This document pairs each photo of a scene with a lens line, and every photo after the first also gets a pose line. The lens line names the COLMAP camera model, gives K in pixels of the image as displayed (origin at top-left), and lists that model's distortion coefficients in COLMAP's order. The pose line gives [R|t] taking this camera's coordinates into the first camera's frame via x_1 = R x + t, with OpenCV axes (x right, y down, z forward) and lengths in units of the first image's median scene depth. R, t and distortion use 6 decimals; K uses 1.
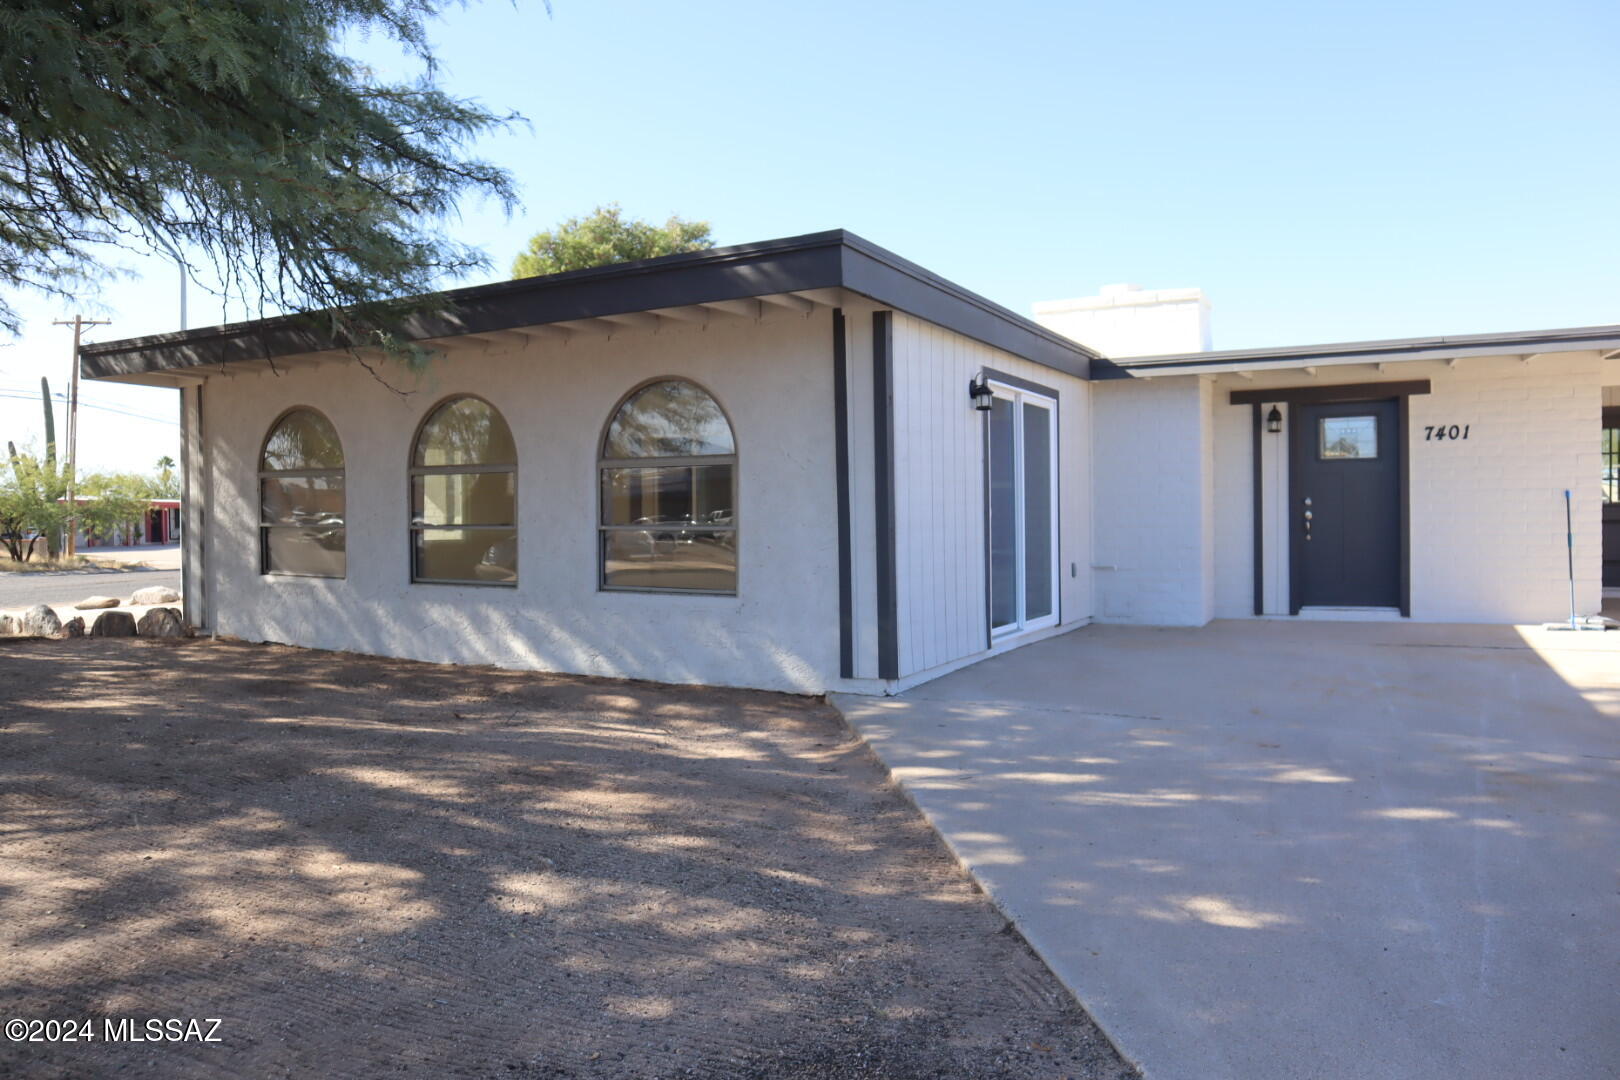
lens RADIAL K [[1128.8, 0, 810.0], [0, 1128.8, 540.0], [0, 0, 1]] dist [-0.053011, 0.002501]
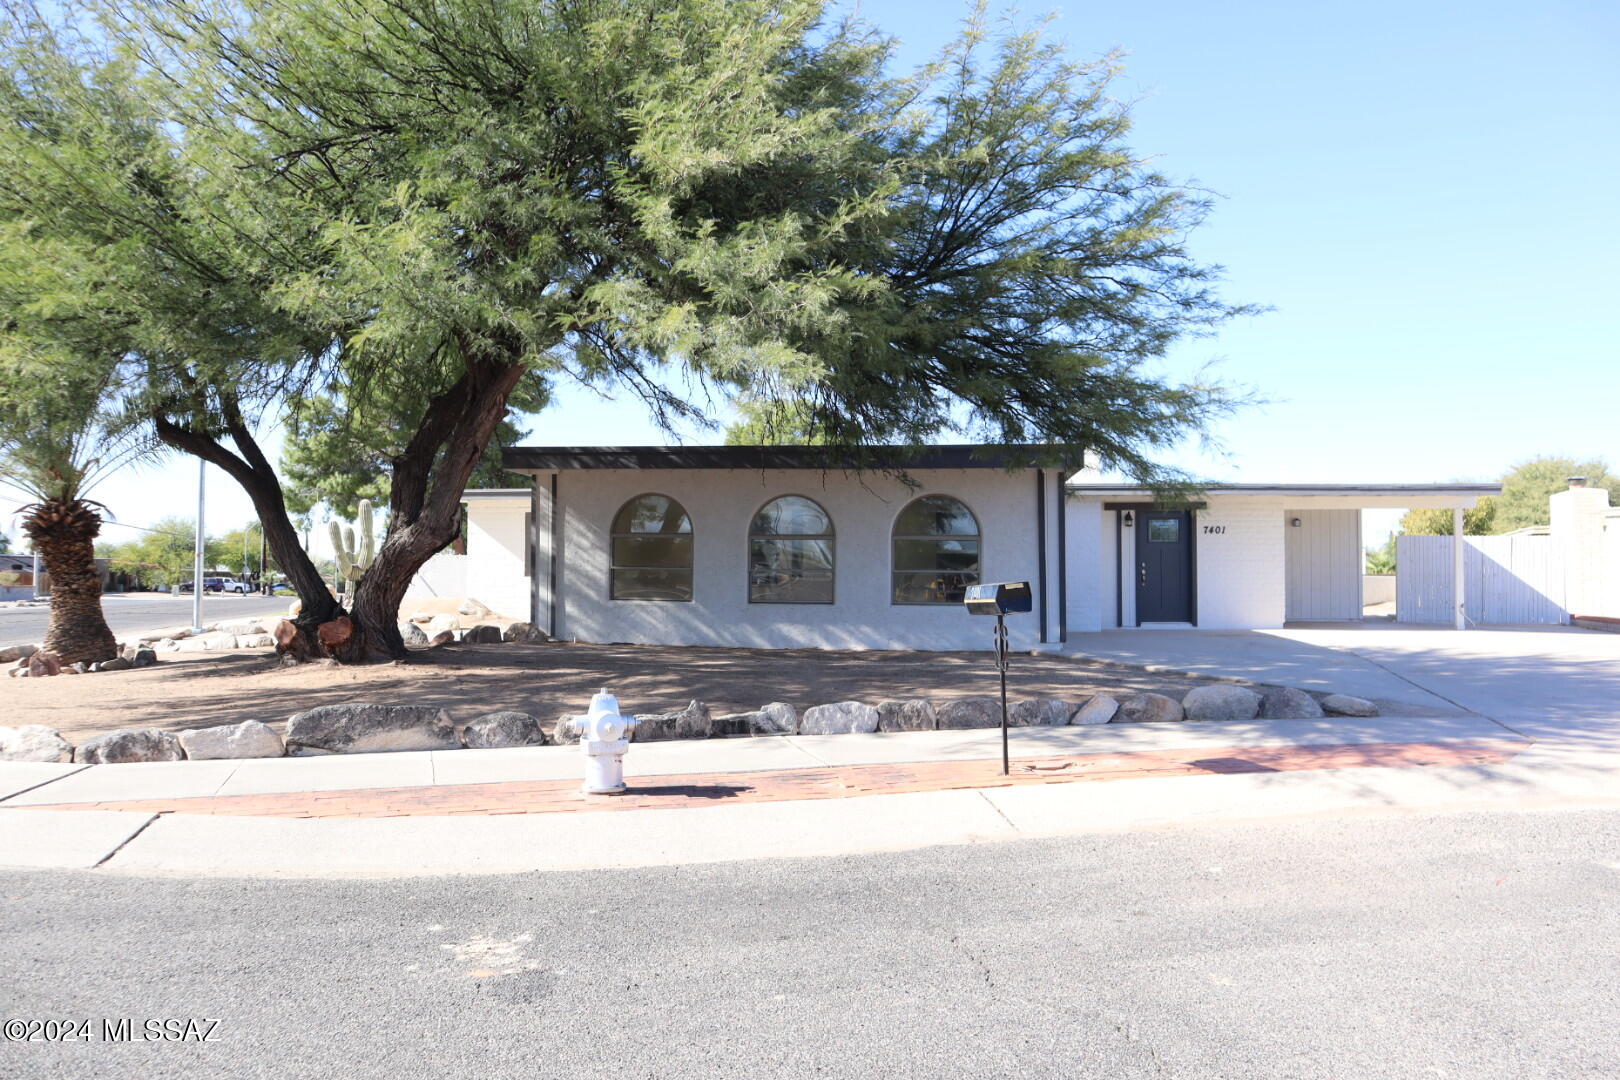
lens RADIAL K [[1128.8, 0, 810.0], [0, 1128.8, 540.0], [0, 0, 1]] dist [-0.053011, 0.002501]
pose [[0.929126, 0.026364, 0.368821, -0.791224], [-0.005478, 0.998327, -0.057564, 0.036450], [-0.369722, 0.051464, 0.927716, -0.541282]]
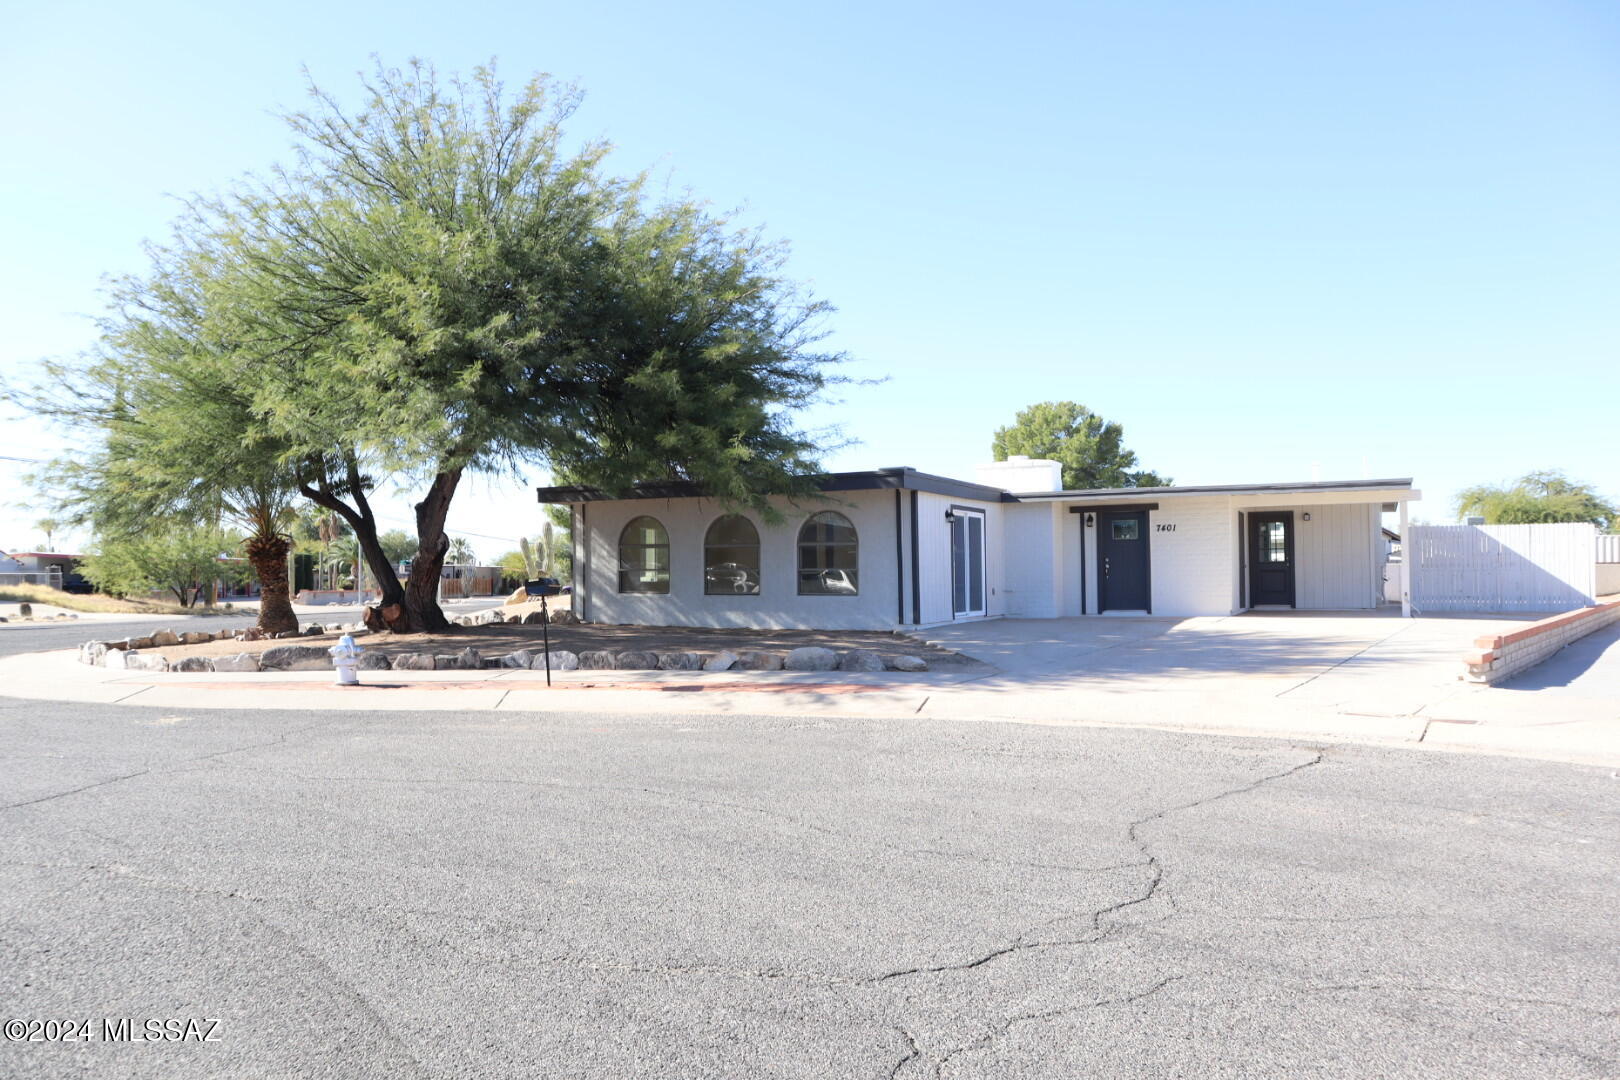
lens RADIAL K [[1164.8, 0, 810.0], [0, 1164.8, 540.0], [0, 0, 1]] dist [-0.055741, -0.000134]
pose [[0.999563, 0.002053, 0.029501, -0.183808], [-0.000472, 0.998567, -0.053513, 0.047558], [-0.029569, 0.053476, 0.998131, -1.226331]]
